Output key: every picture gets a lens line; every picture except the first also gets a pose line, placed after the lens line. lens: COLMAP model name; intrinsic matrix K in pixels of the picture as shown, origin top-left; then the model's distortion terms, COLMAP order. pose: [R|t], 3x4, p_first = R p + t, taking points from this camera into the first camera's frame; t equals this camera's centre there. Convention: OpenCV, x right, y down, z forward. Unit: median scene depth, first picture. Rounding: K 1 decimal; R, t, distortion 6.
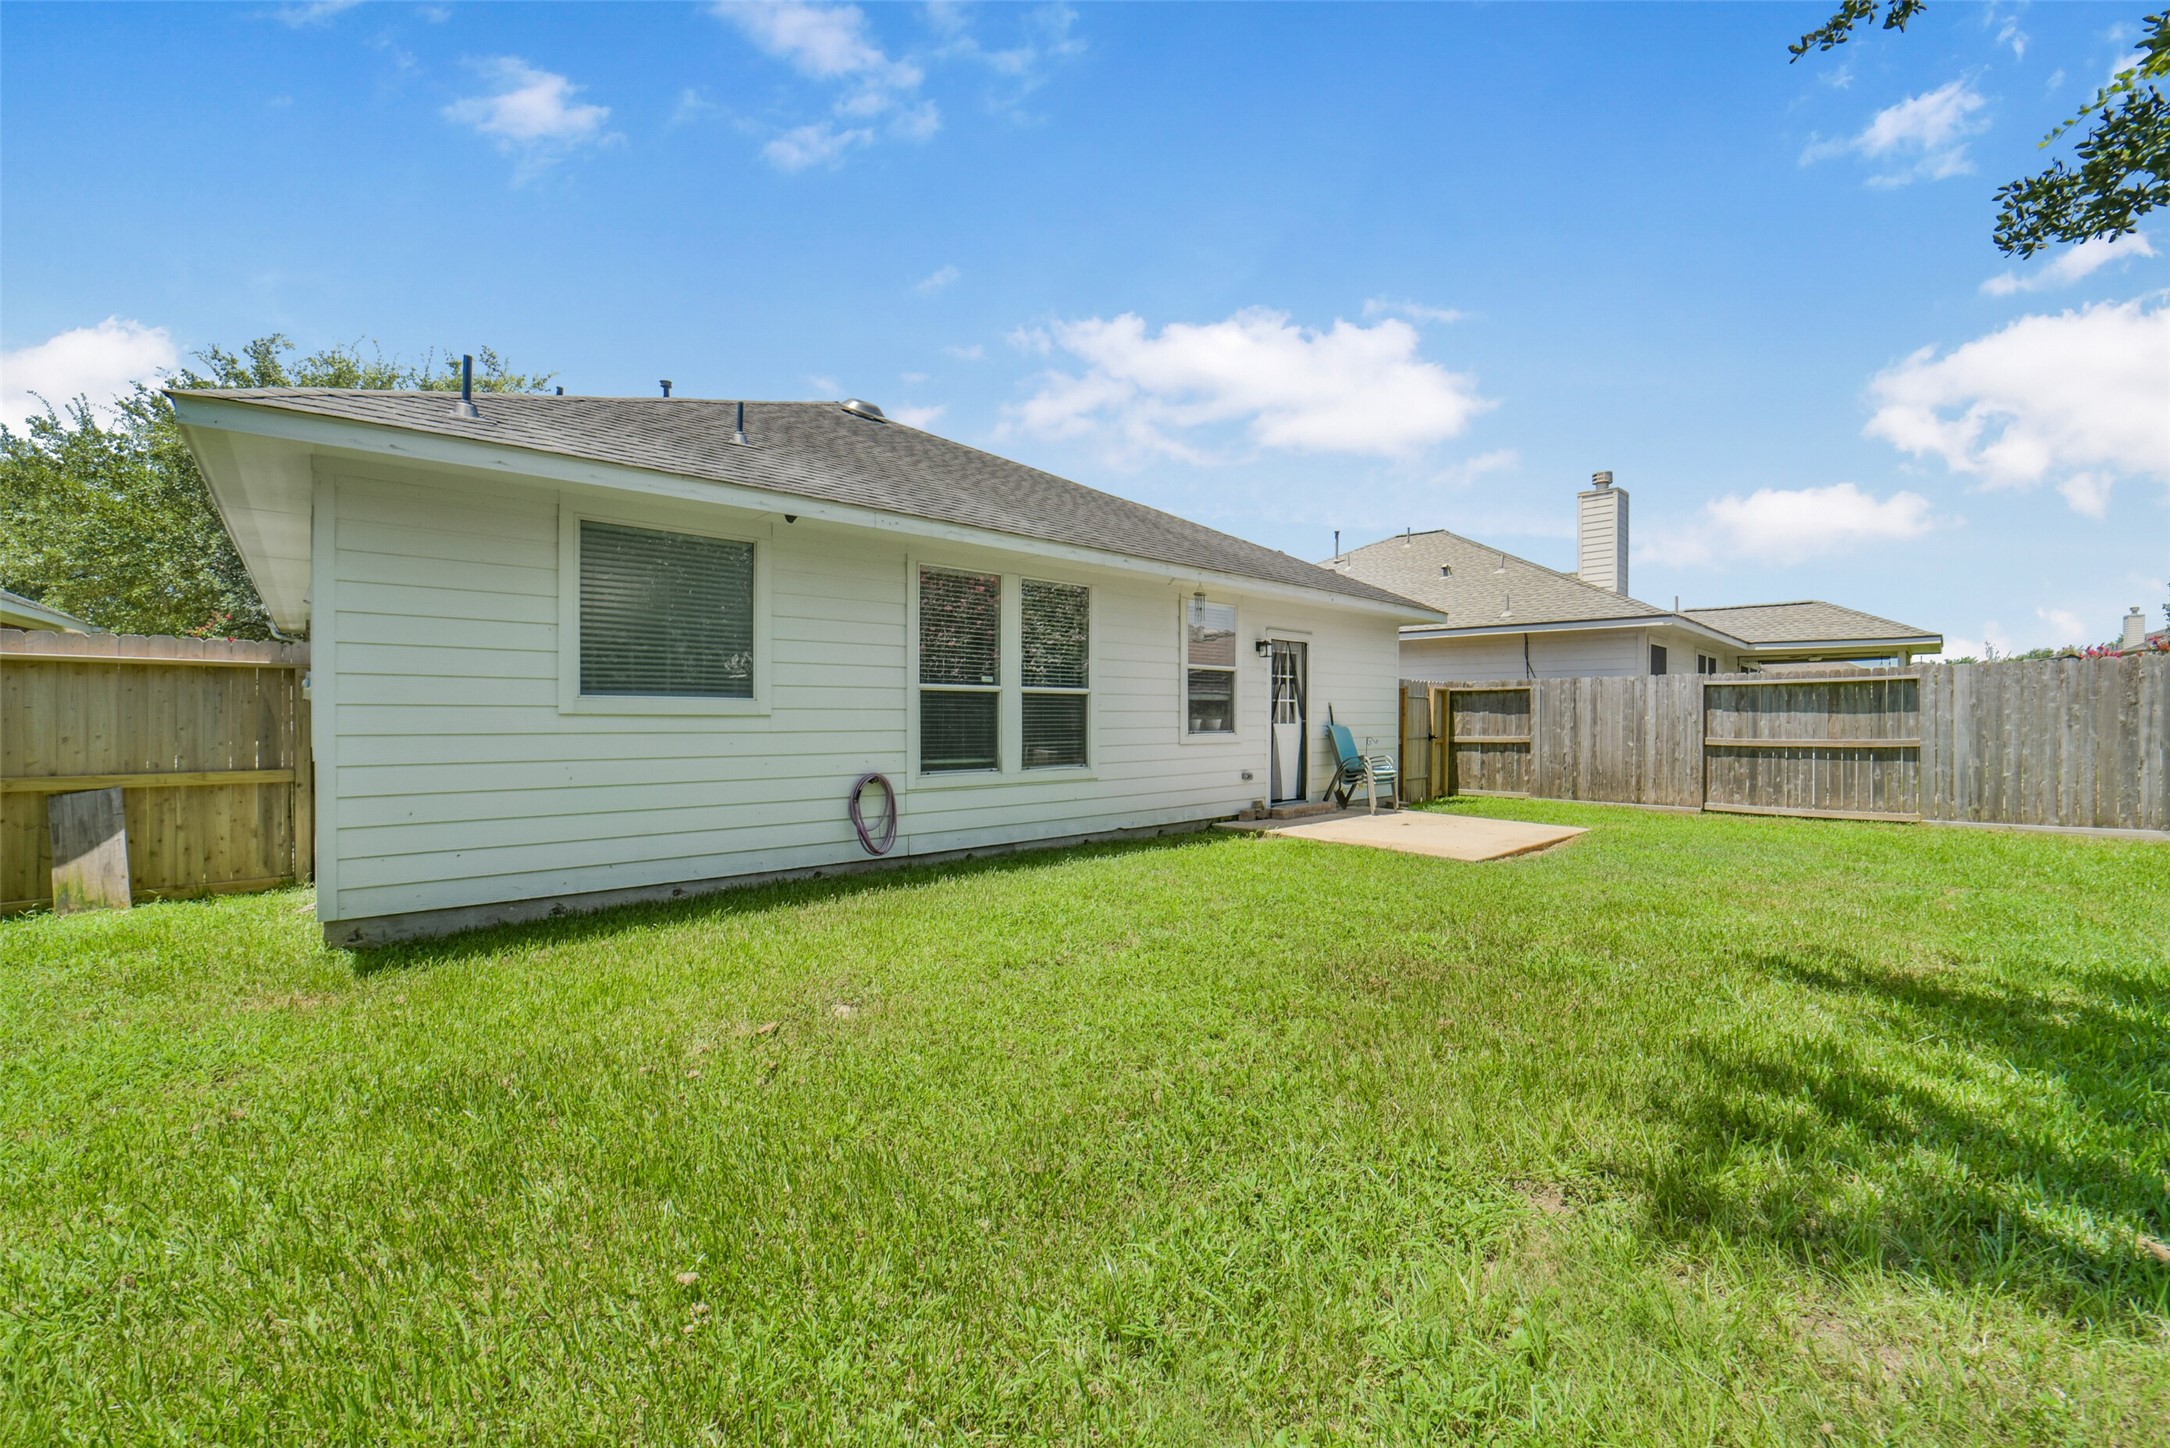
lens RADIAL K [[846.7, 0, 1091.0], [0, 846.7, 720.8], [0, 0, 1]] dist [-0.031545, 0.009511]
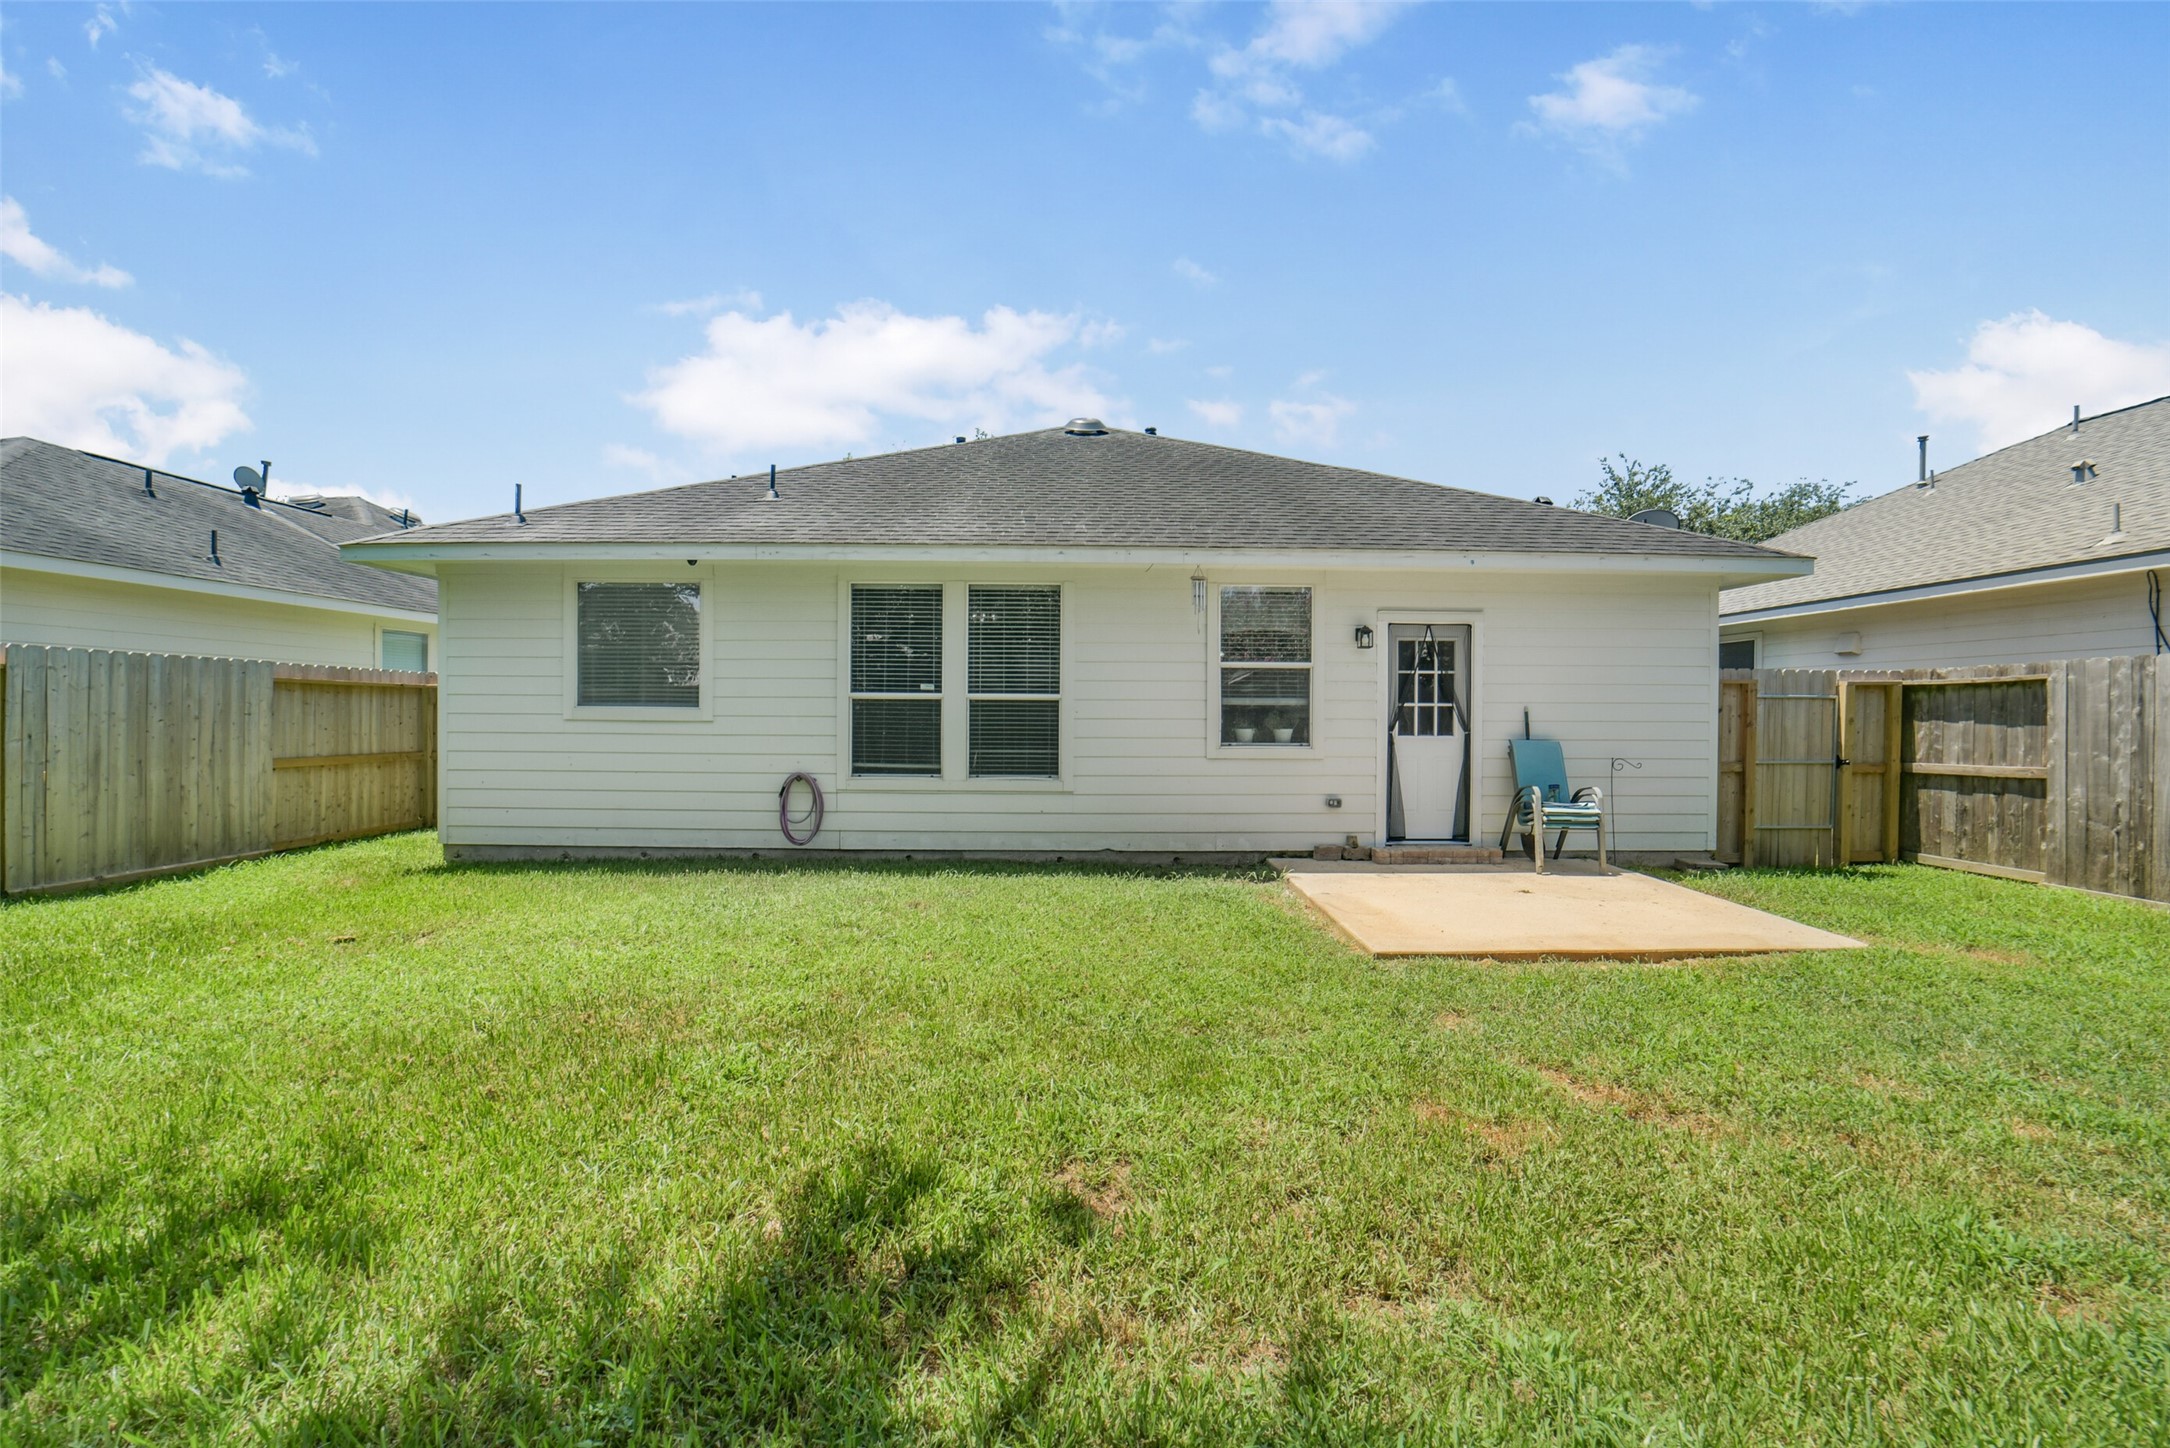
lens RADIAL K [[846.7, 0, 1091.0], [0, 846.7, 720.8], [0, 0, 1]] dist [-0.031545, 0.009511]
pose [[0.756711, 0.006084, -0.653721, 0.686741], [-0.009232, 0.999956, -0.001380, -0.008672], [0.653684, 0.007079, 0.756734, 0.346753]]
